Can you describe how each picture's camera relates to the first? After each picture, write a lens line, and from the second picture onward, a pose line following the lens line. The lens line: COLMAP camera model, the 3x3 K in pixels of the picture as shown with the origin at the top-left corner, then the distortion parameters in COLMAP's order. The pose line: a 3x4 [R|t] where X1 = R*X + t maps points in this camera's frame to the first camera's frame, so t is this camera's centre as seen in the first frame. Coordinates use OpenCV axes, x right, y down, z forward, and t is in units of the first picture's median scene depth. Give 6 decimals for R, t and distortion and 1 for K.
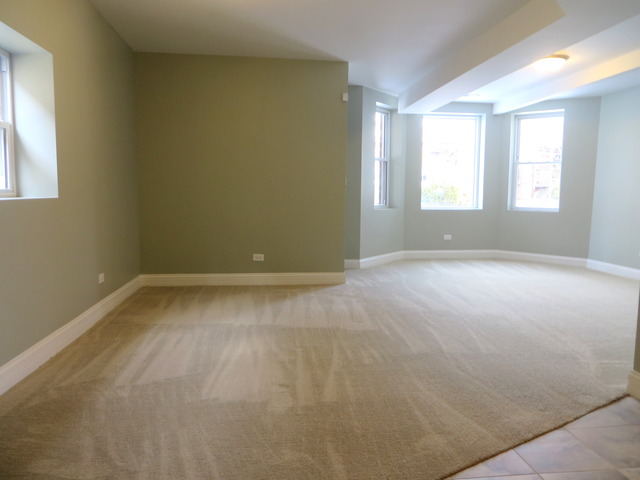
lens RADIAL K [[483.1, 0, 316.0], [0, 483.1, 237.8], [0, 0, 1]] dist [-0.005759, 0.003418]
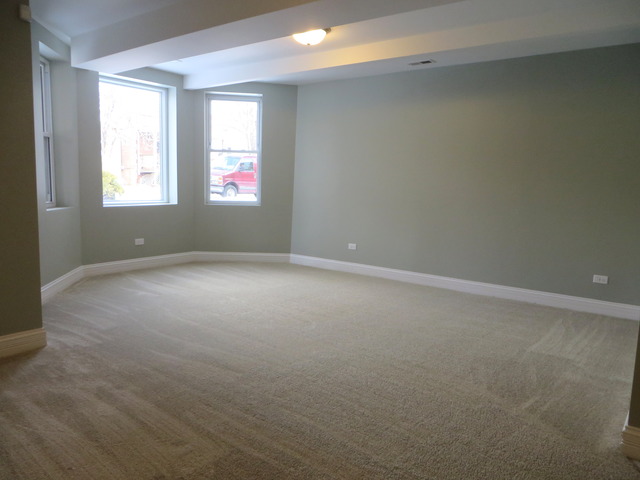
lens RADIAL K [[483.1, 0, 317.7], [0, 483.1, 238.2], [0, 0, 1]] dist [-0.005759, 0.003418]
pose [[0.696192, -0.074874, 0.713940, -0.083496], [0.051335, 0.997192, 0.054521, -0.035312], [-0.716018, -0.001307, 0.698081, 0.264153]]
